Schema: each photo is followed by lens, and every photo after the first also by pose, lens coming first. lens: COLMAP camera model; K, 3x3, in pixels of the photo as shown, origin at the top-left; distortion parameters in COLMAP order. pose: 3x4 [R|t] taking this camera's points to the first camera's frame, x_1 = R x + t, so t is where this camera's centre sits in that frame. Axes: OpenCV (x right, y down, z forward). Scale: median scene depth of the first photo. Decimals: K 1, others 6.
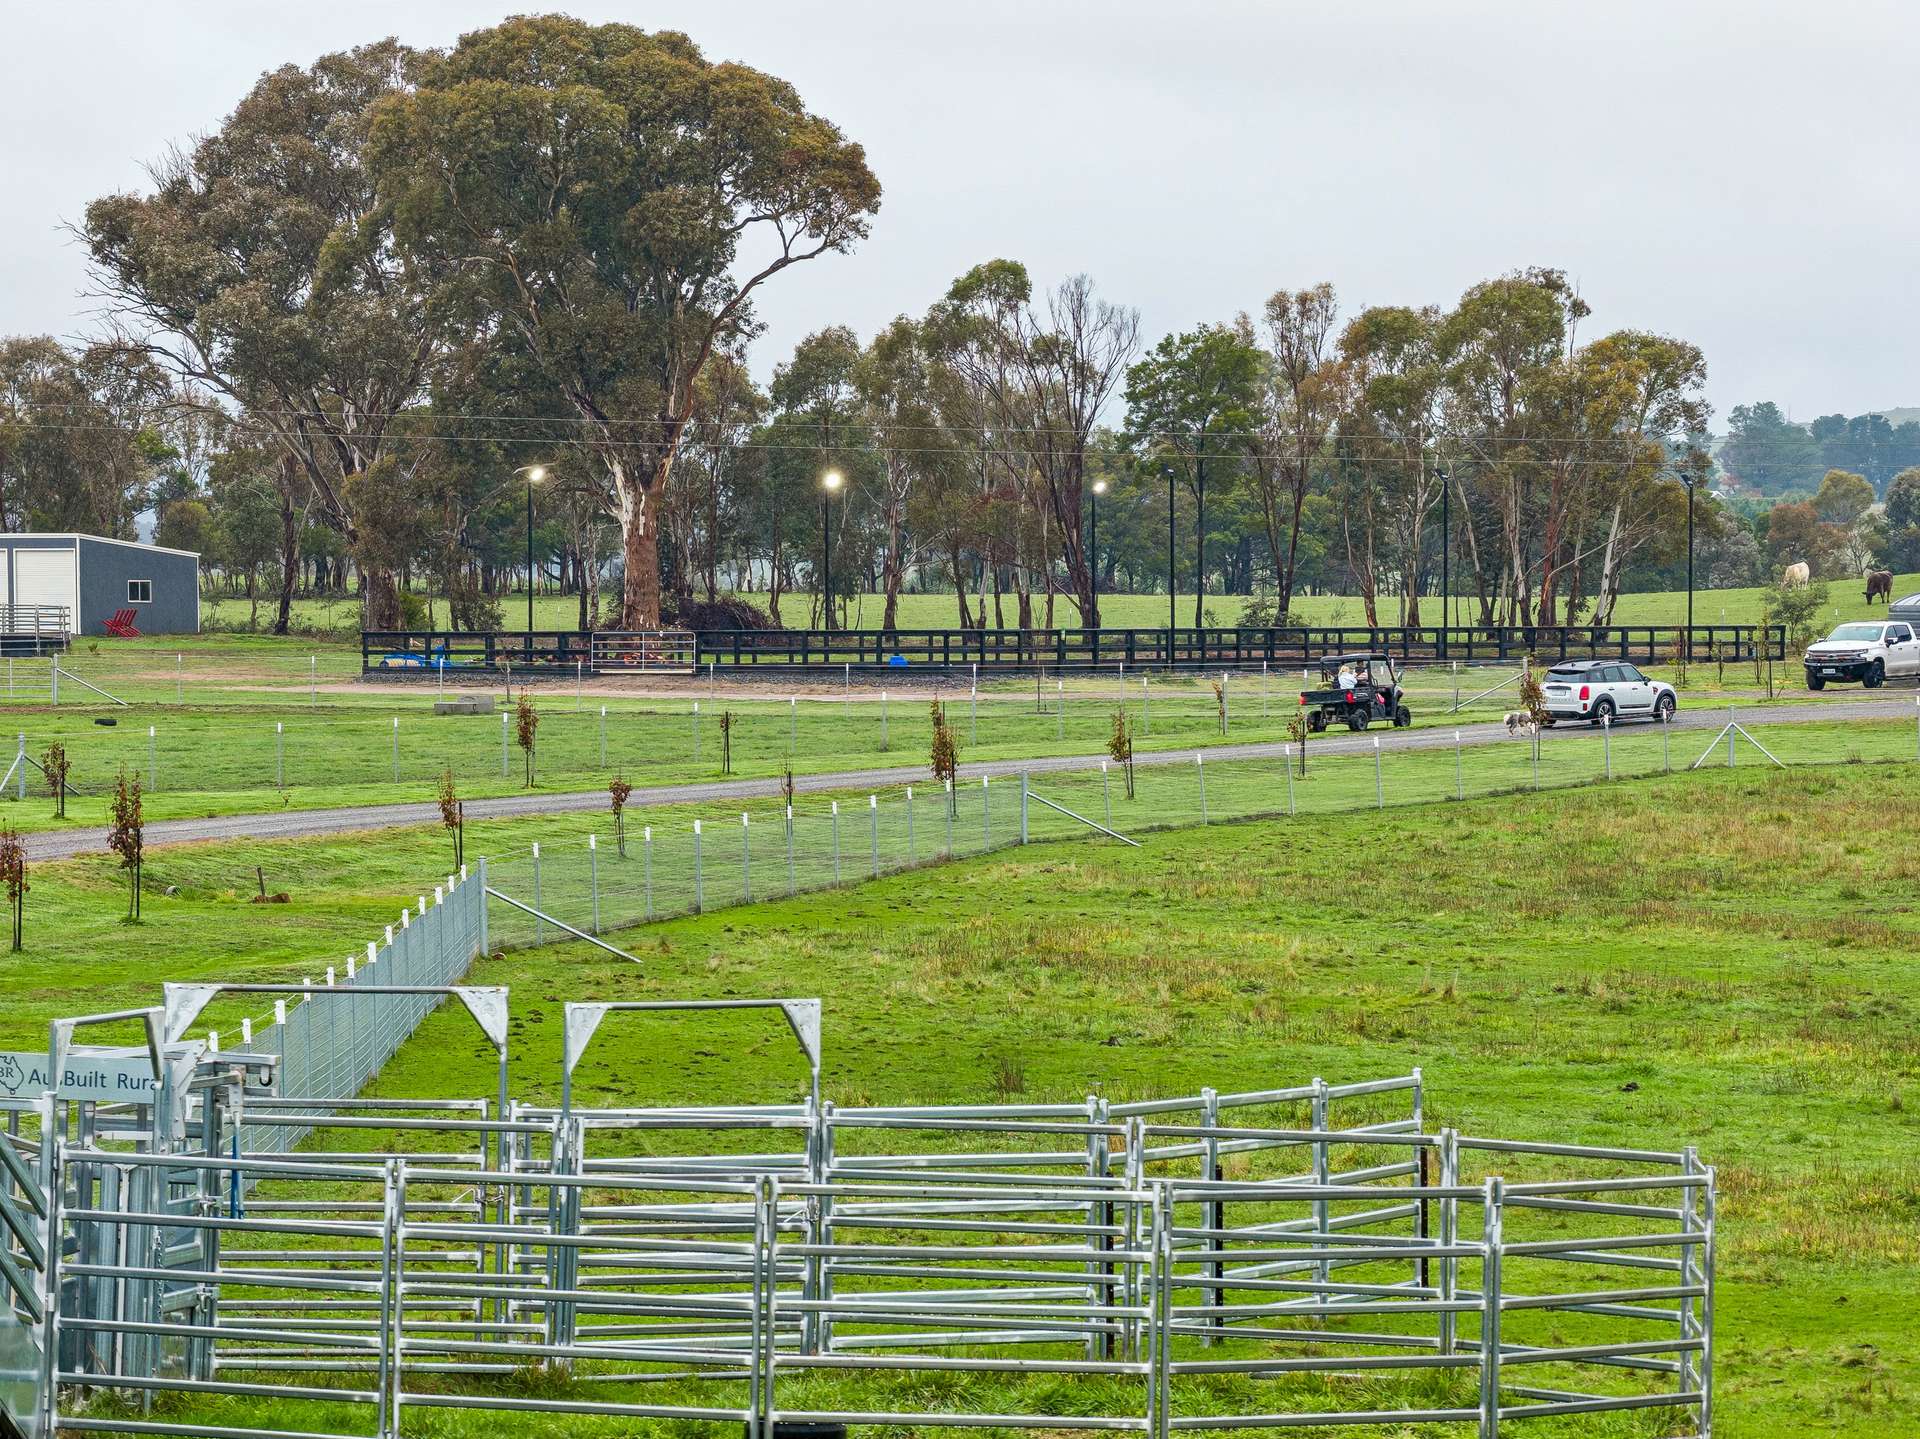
lens RADIAL K [[9386.9, 0, 960.0], [0, 9386.9, 719.5], [0, 0, 1]] dist [0.056489, 0.281758]
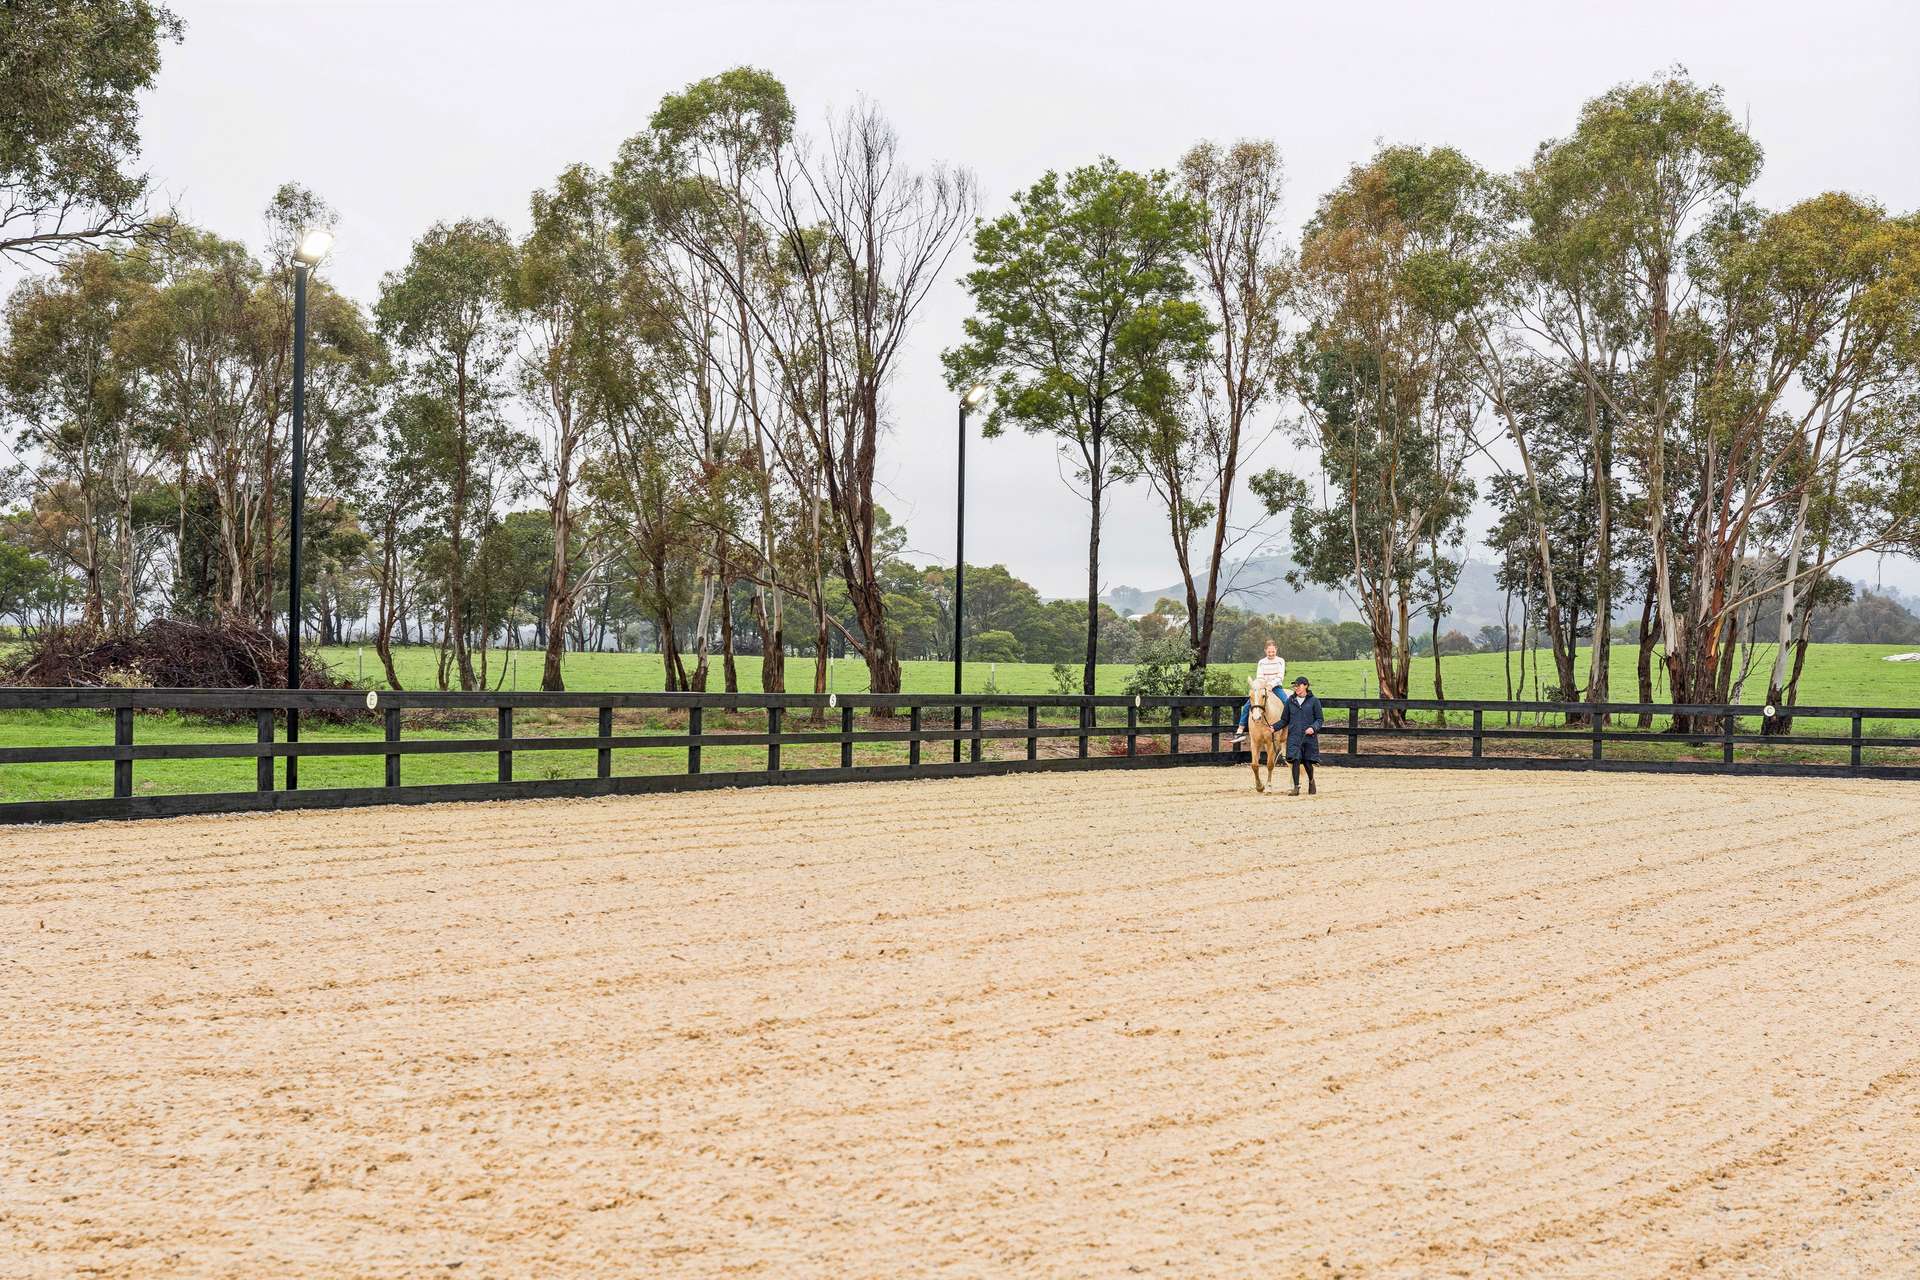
lens RADIAL K [[3196.9, 0, 960.0], [0, 3196.9, 640.0], [0, 0, 1]] dist [-0.171377, -0.002418]
pose [[0.995262, 0.019492, 0.095259, -0.000495], [-0.017141, 0.999529, -0.025438, -0.007988], [-0.095710, 0.023685, 0.995127, 0.799805]]
